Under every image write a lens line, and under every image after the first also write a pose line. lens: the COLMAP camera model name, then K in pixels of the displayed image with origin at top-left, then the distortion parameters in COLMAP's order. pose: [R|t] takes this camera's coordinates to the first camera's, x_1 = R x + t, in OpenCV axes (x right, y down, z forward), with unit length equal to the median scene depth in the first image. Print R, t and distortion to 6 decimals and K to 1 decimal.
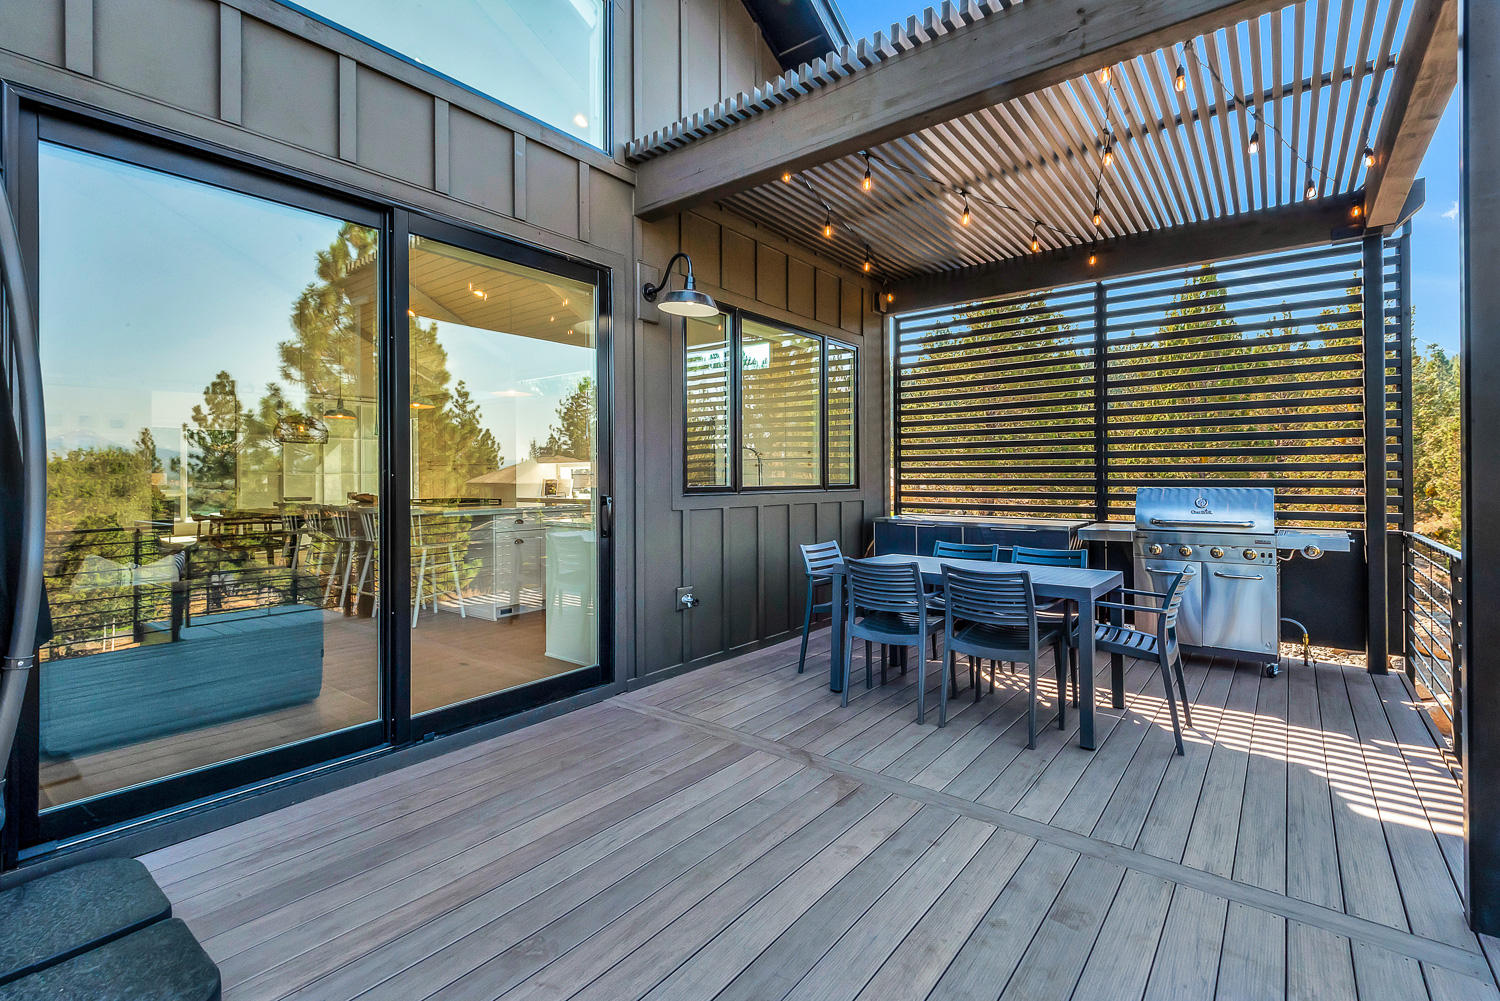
lens RADIAL K [[689.1, 0, 749.3], [0, 689.1, 471.9], [0, 0, 1]] dist [0.009200, -0.000002]
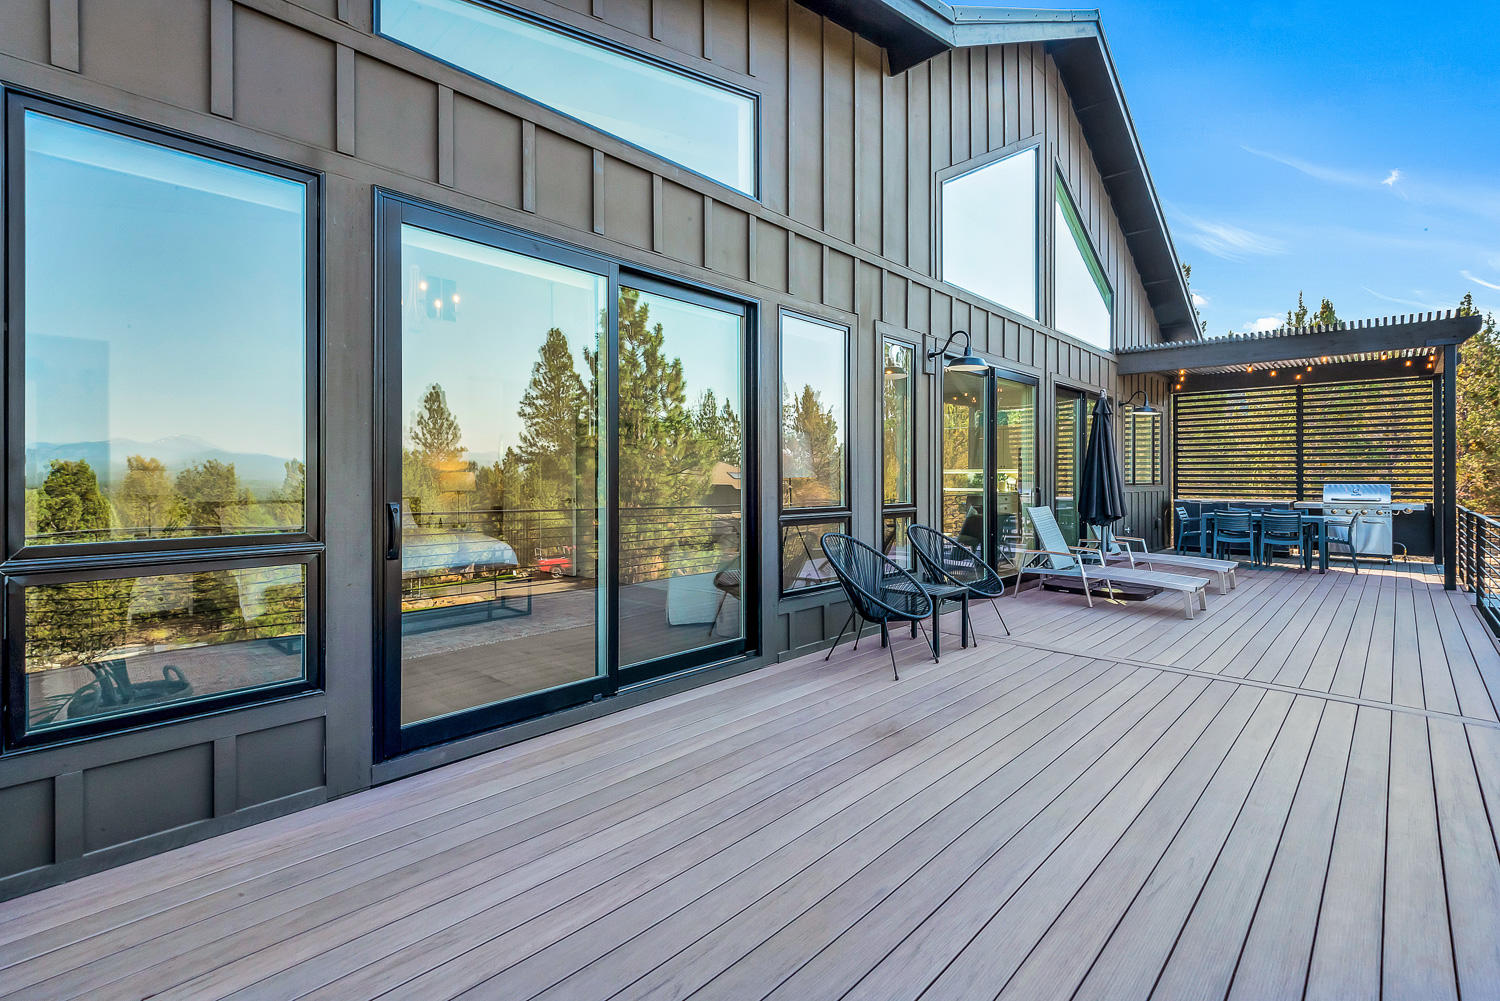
lens RADIAL K [[682.0, 0, 745.7], [0, 682.0, 477.0], [0, 0, 1]] dist [-0.001278, -0.000525]
pose [[0.994976, 0.004059, -0.100035, -0.927147], [-0.003518, 0.999978, 0.005584, -0.004788], [0.100056, -0.005204, 0.994968, -1.182098]]
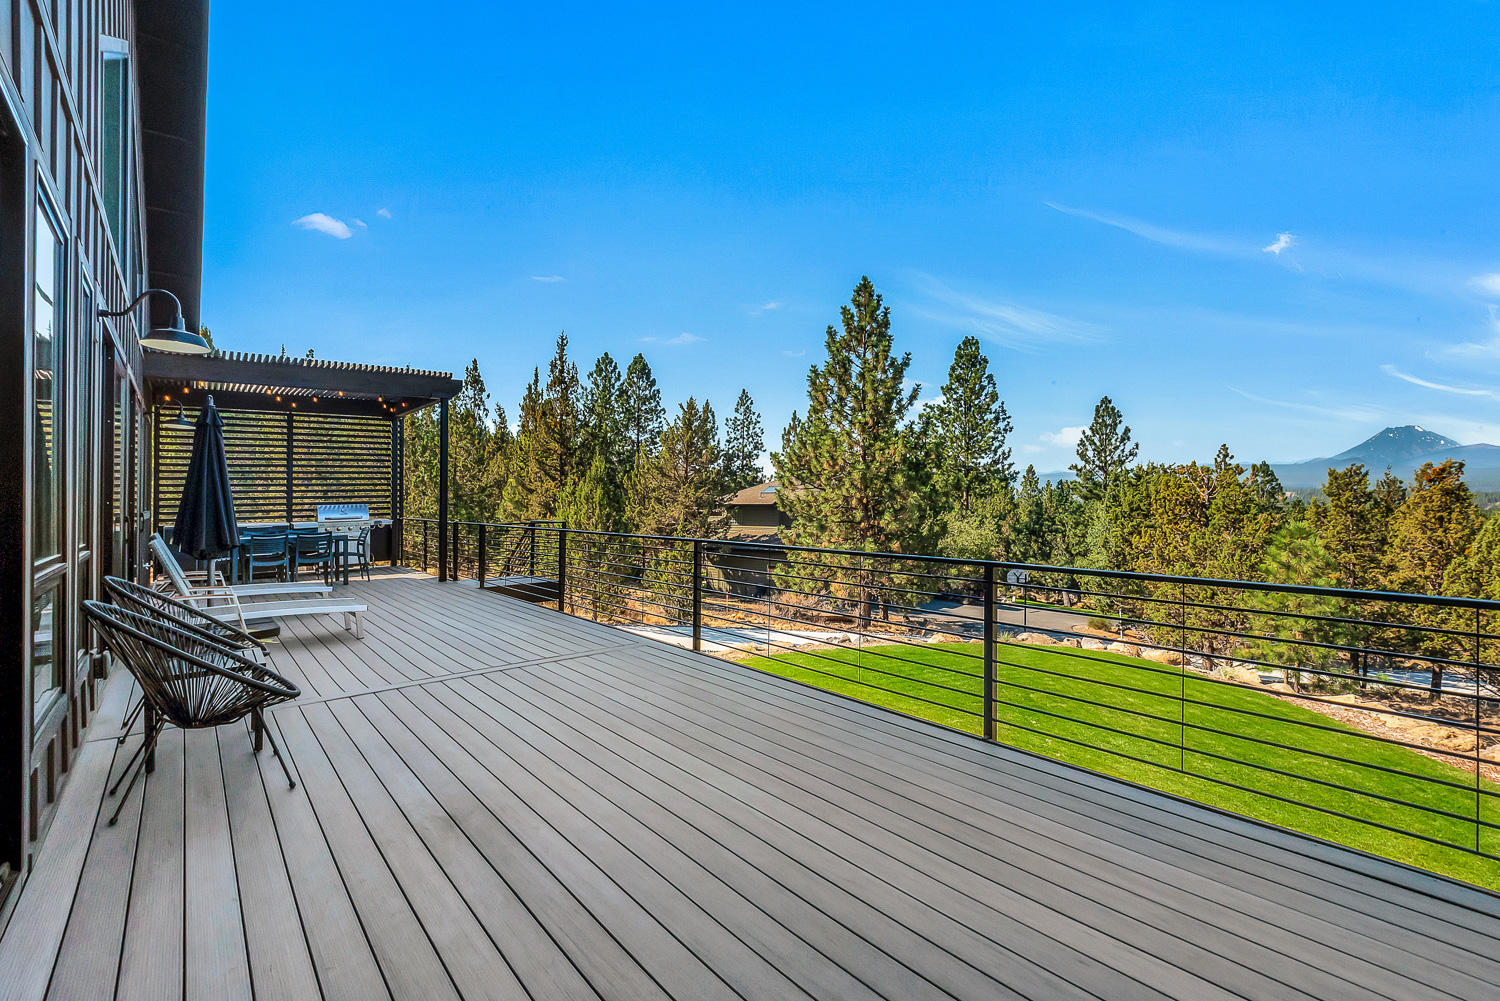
lens RADIAL K [[689.1, 0, 749.3], [0, 689.1, 471.9], [0, 0, 1]] dist [0.009200, -0.000002]
pose [[0.227270, 0.027872, 0.973433, -1.286150], [0.010098, 0.999469, -0.030975, -0.003438], [-0.973779, 0.016869, 0.226868, -0.895581]]
